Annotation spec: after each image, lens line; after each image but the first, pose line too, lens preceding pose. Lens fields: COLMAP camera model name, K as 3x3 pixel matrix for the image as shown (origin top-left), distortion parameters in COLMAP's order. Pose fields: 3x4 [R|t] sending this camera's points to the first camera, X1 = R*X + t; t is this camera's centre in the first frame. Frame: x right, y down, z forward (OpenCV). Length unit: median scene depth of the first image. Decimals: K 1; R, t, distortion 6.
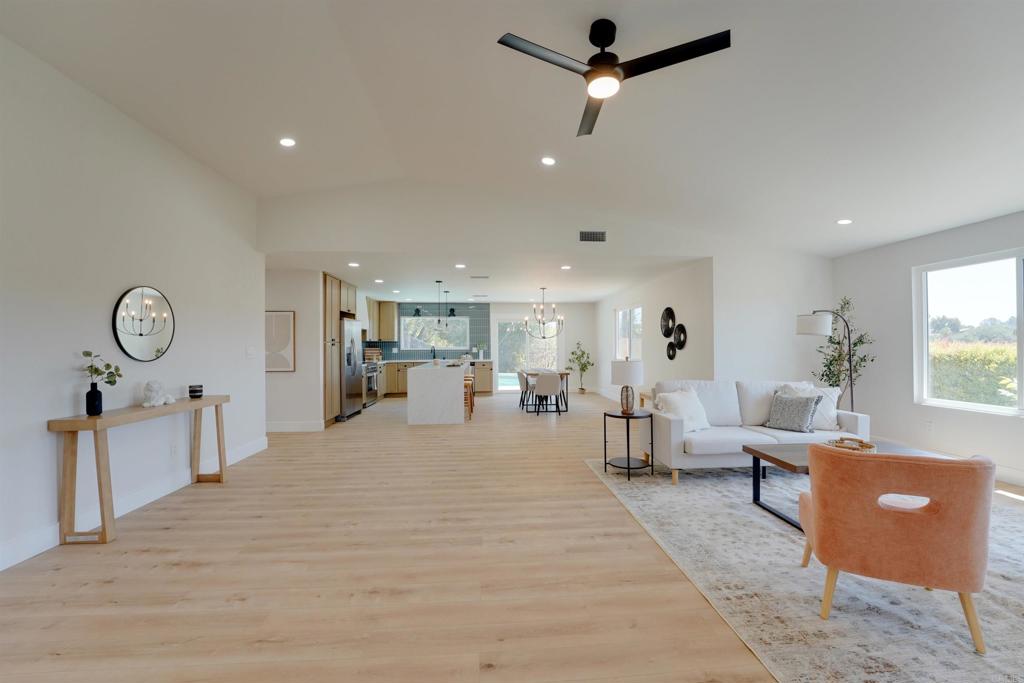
lens RADIAL K [[417.8, 0, 518.1], [0, 417.8, 346.6], [0, 0, 1]] dist [-0.030733, 0.003693]
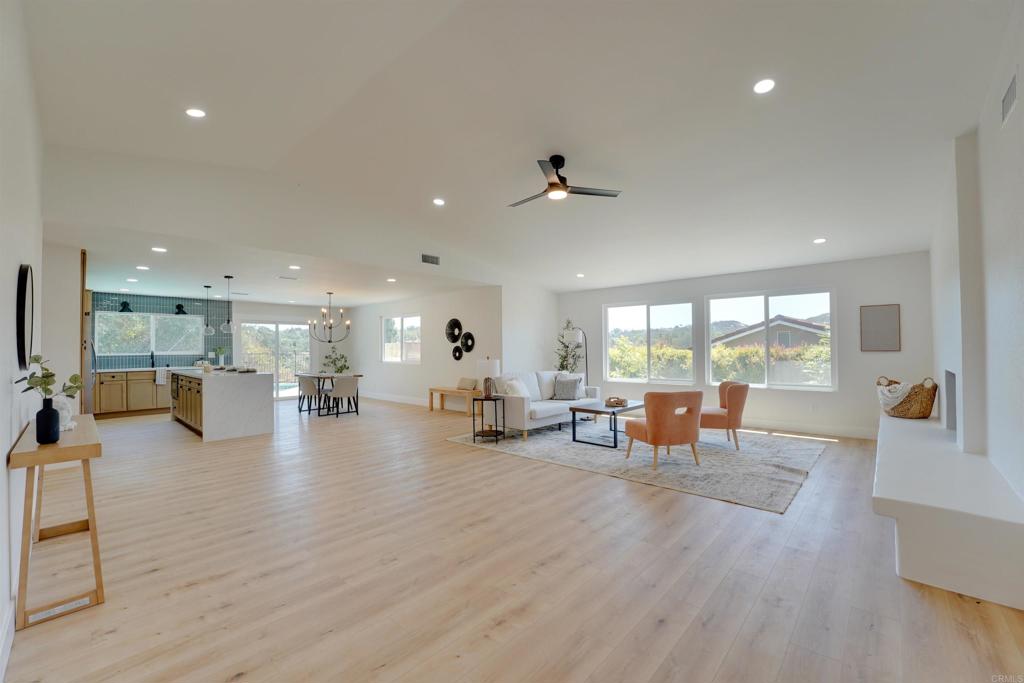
lens RADIAL K [[417.8, 0, 507.9], [0, 417.8, 342.7], [0, 0, 1]] dist [-0.030733, 0.003693]
pose [[0.736723, 0.009042, 0.676134, -0.430087], [0.004842, 0.999814, -0.018648, 0.003048], [-0.676177, 0.017012, 0.736543, -0.044096]]
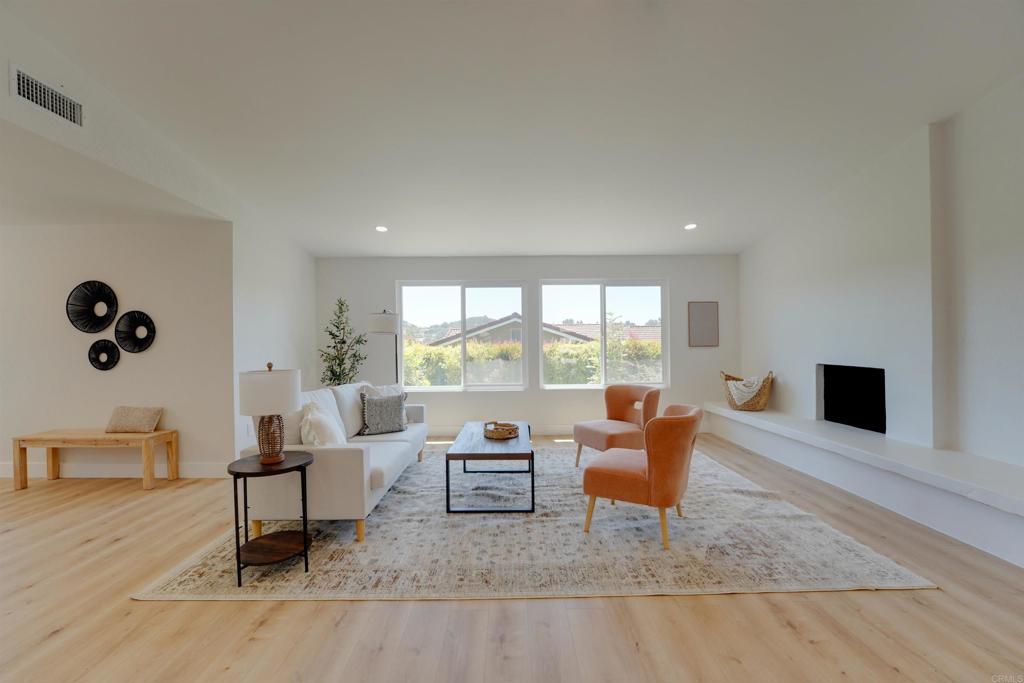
lens RADIAL K [[417.8, 0, 510.1], [0, 417.8, 345.0], [0, 0, 1]] dist [-0.030733, 0.003693]
pose [[0.072655, 0.001012, 0.997357, -0.190524], [0.009472, 0.999954, -0.001705, 0.002857], [-0.997312, 0.009571, 0.072642, 0.434110]]
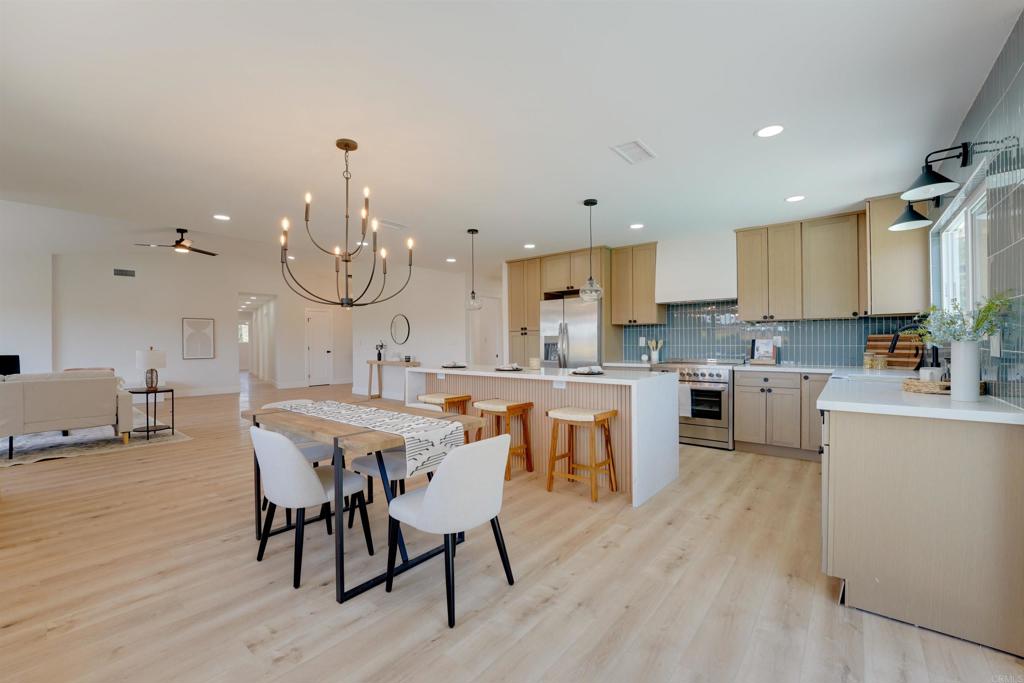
lens RADIAL K [[417.8, 0, 510.6], [0, 417.8, 345.1], [0, 0, 1]] dist [-0.030733, 0.003693]
pose [[-0.692911, 0.015811, -0.720850, 0.280200], [0.009785, 0.999874, 0.012525, 0.009632], [0.720957, 0.001625, -0.692978, 1.847008]]
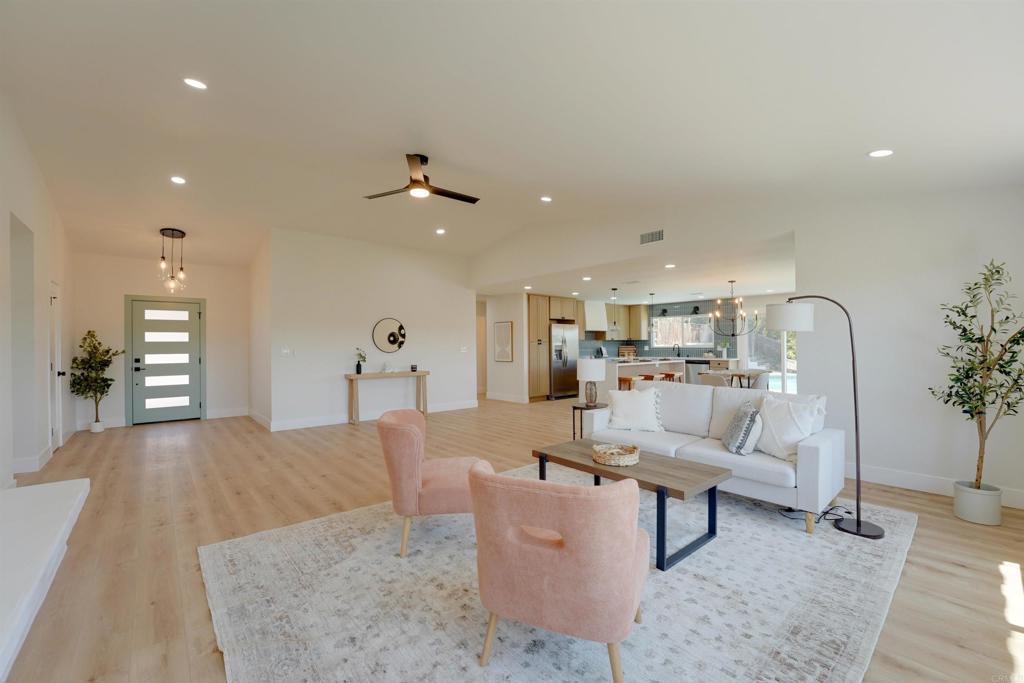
lens RADIAL K [[417.8, 0, 517.2], [0, 417.8, 338.9], [0, 0, 1]] dist [-0.030733, 0.003693]
pose [[0.603297, -0.010674, -0.797446, 0.709793], [0.001541, 0.999924, -0.012218, -0.004026], [0.797515, 0.006142, 0.603267, 0.112986]]
